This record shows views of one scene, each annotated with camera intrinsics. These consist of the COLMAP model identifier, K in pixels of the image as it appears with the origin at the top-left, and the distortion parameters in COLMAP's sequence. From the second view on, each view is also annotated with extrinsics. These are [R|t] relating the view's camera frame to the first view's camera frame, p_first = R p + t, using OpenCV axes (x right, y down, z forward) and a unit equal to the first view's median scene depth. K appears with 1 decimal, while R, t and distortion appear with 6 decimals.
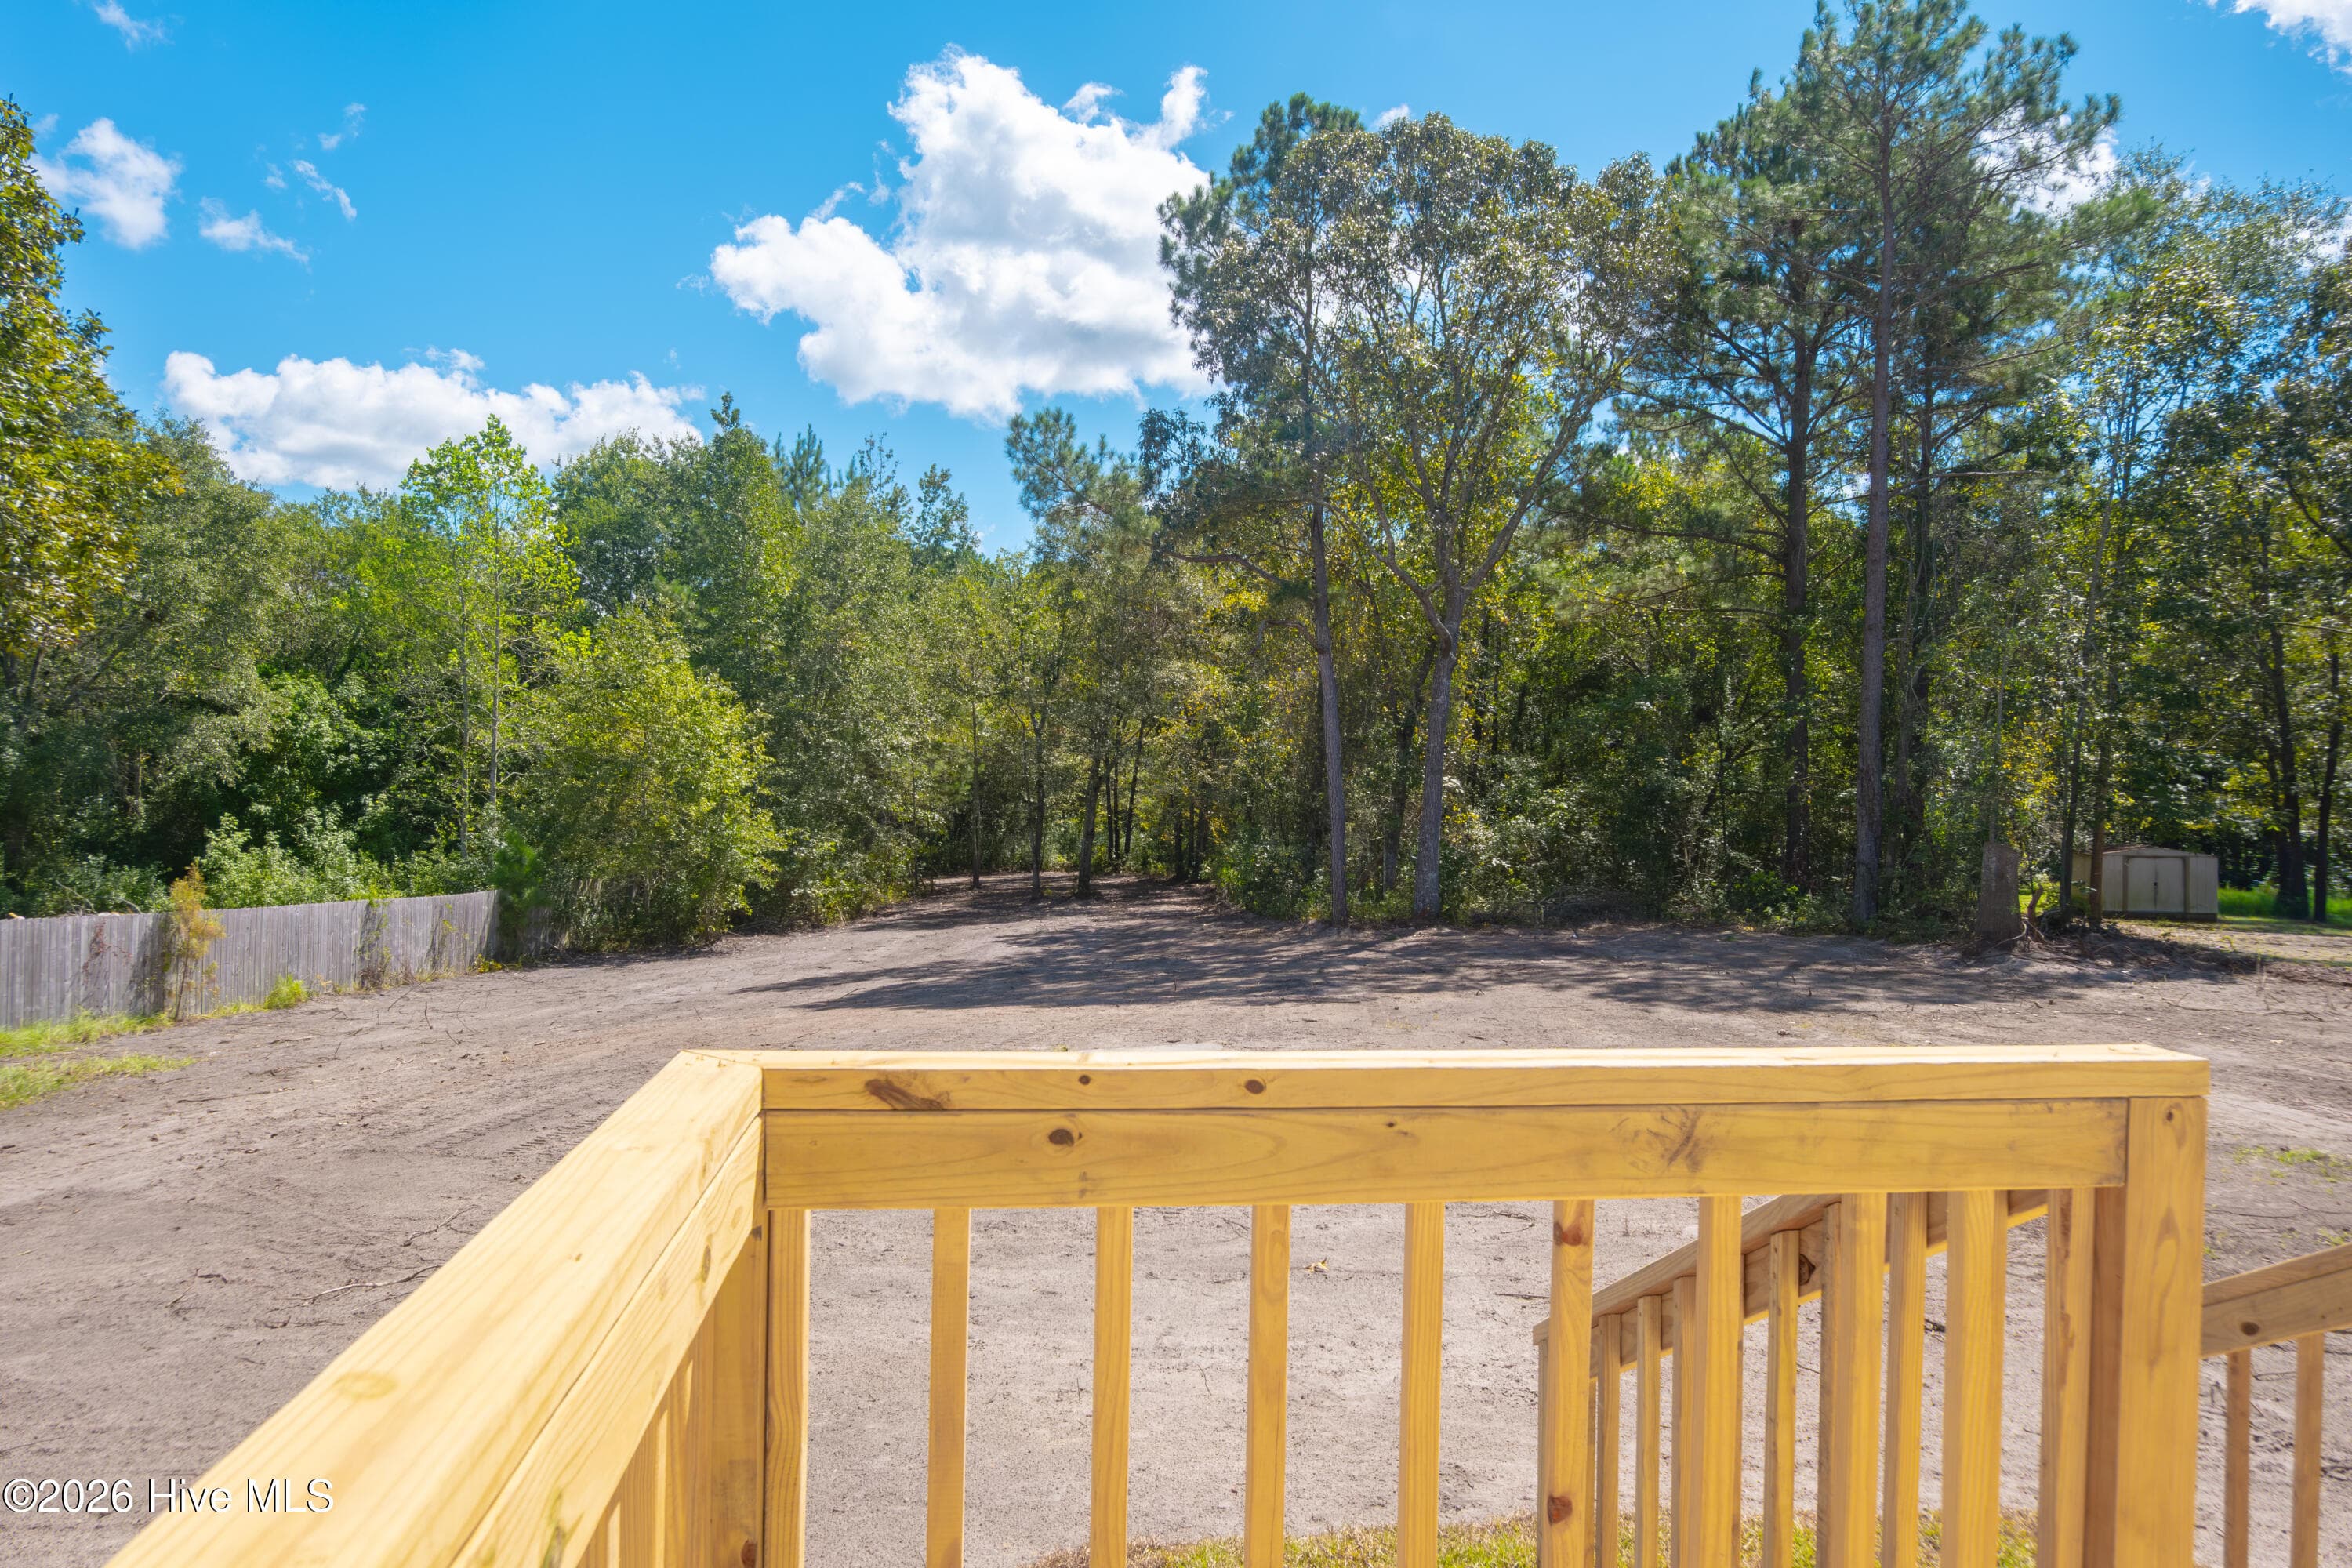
lens RADIAL K [[1582.3, 0, 1164.3], [0, 1582.3, 776.6], [0, 0, 1]] dist [-0.026164, 0.002555]
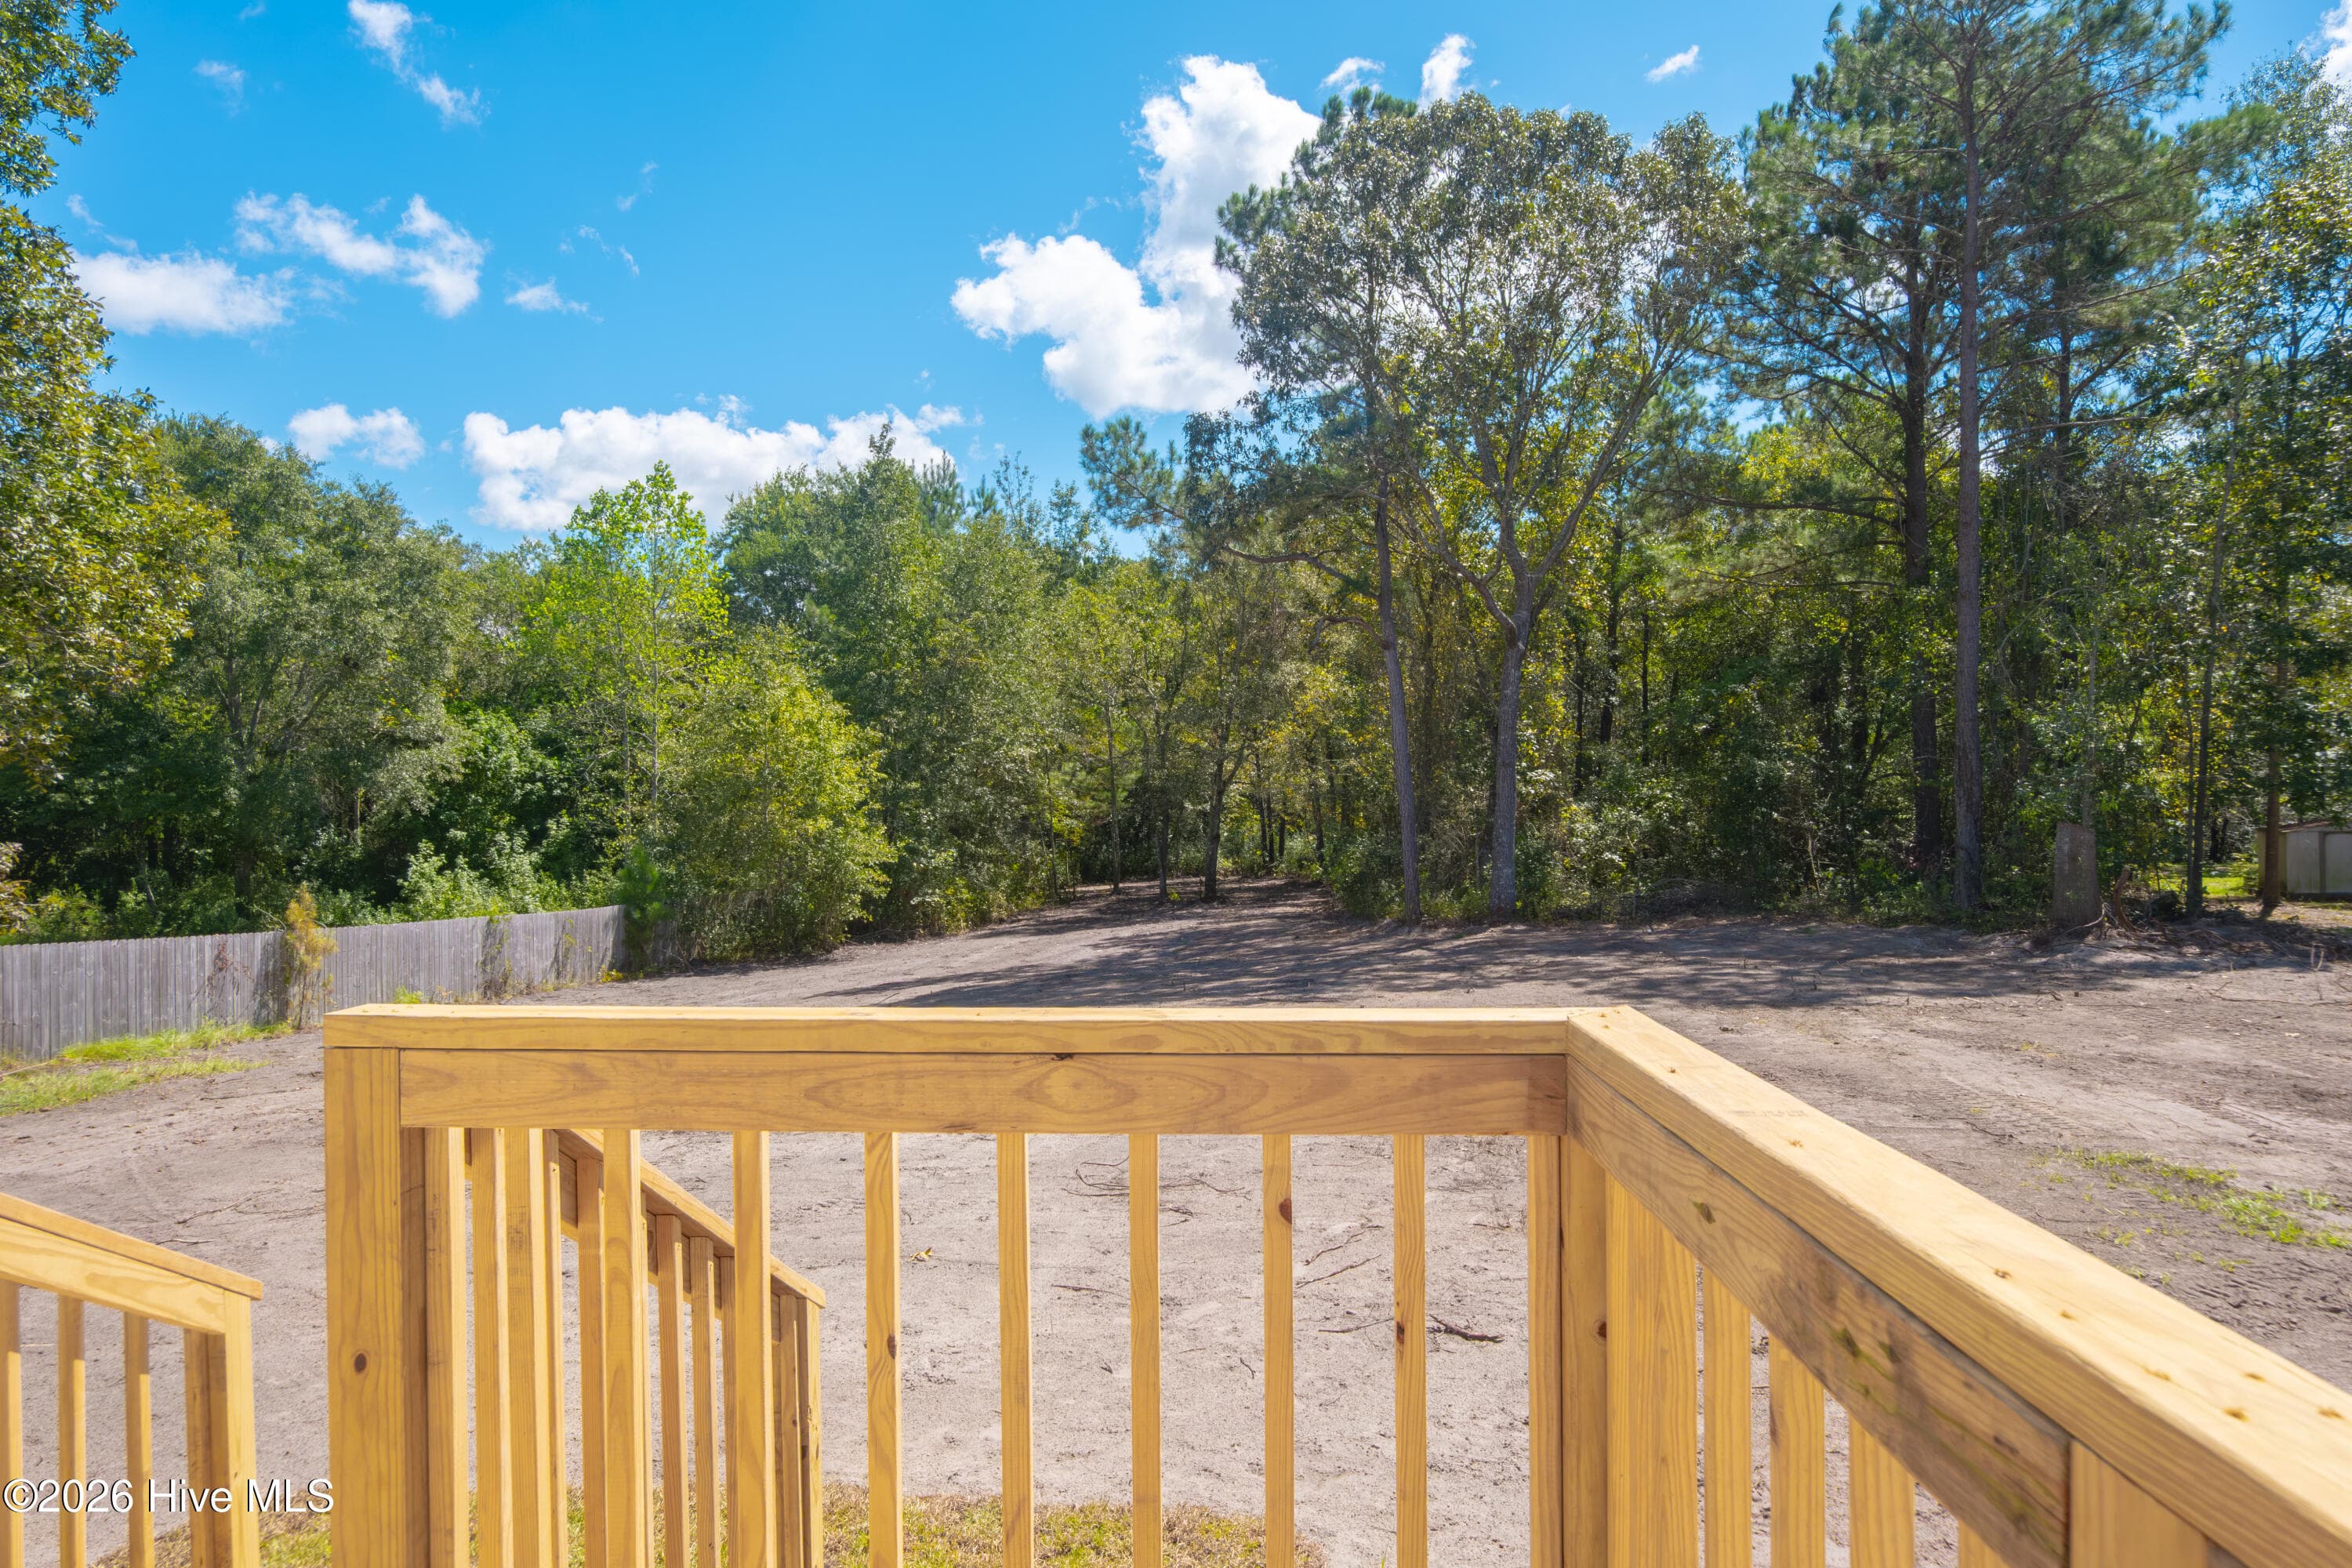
lens RADIAL K [[1582.3, 0, 1174.4], [0, 1582.3, 787.7], [0, 0, 1]] dist [-0.026164, 0.002555]
pose [[0.986574, -0.031386, -0.160274, 0.101130], [0.032161, 0.999480, 0.002241, 0.001543], [0.160120, -0.007366, 0.987070, 0.001547]]
